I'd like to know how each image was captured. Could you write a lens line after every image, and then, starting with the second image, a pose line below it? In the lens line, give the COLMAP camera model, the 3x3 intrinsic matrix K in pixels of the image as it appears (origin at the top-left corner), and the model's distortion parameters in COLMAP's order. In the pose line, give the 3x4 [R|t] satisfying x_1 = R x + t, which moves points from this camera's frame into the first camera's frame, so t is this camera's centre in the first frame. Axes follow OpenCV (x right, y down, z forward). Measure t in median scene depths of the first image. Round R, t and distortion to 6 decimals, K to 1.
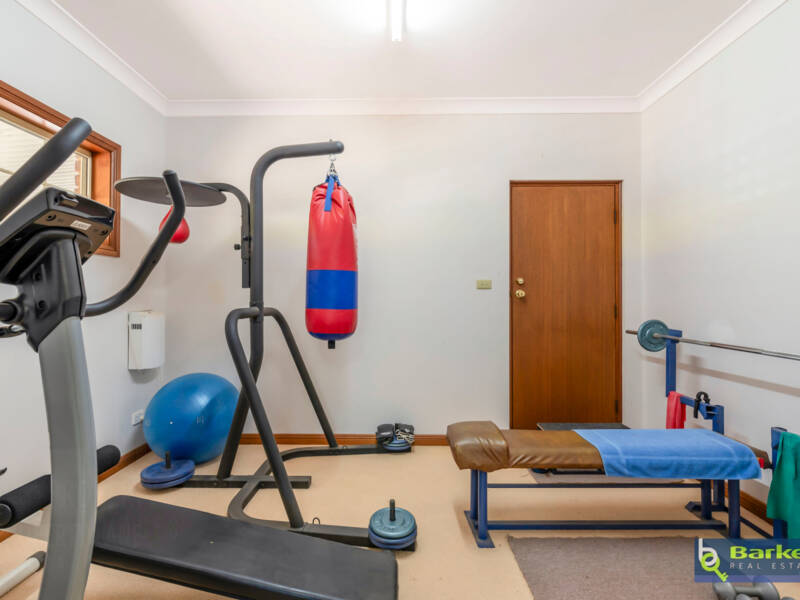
lens RADIAL K [[386.5, 0, 399.7], [0, 386.5, 299.6], [0, 0, 1]] dist [-0.001480, -0.001084]
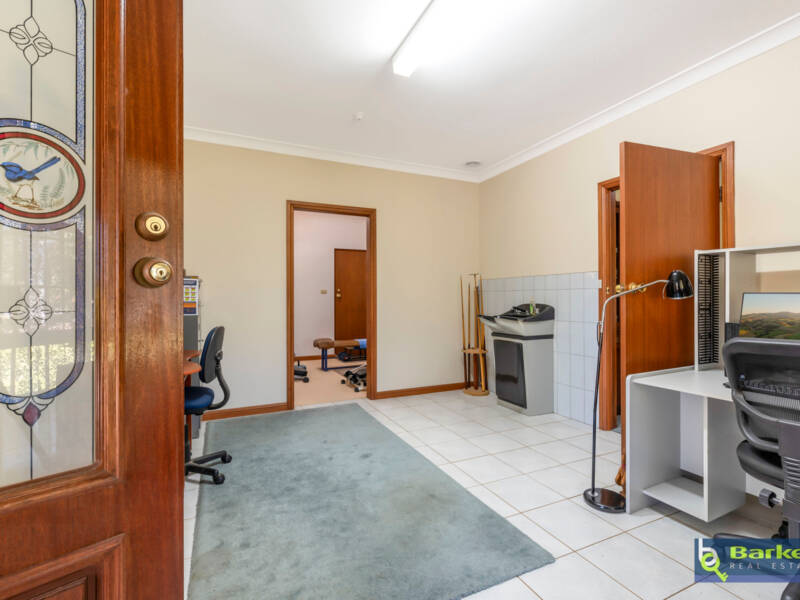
lens RADIAL K [[386.5, 0, 399.8], [0, 386.5, 300.1], [0, 0, 1]] dist [-0.001480, -0.001084]
pose [[0.902350, 0.003255, 0.430991, -0.380840], [-0.003389, 0.999994, -0.000458, 0.011252], [-0.430990, -0.001047, 0.902356, -1.335174]]
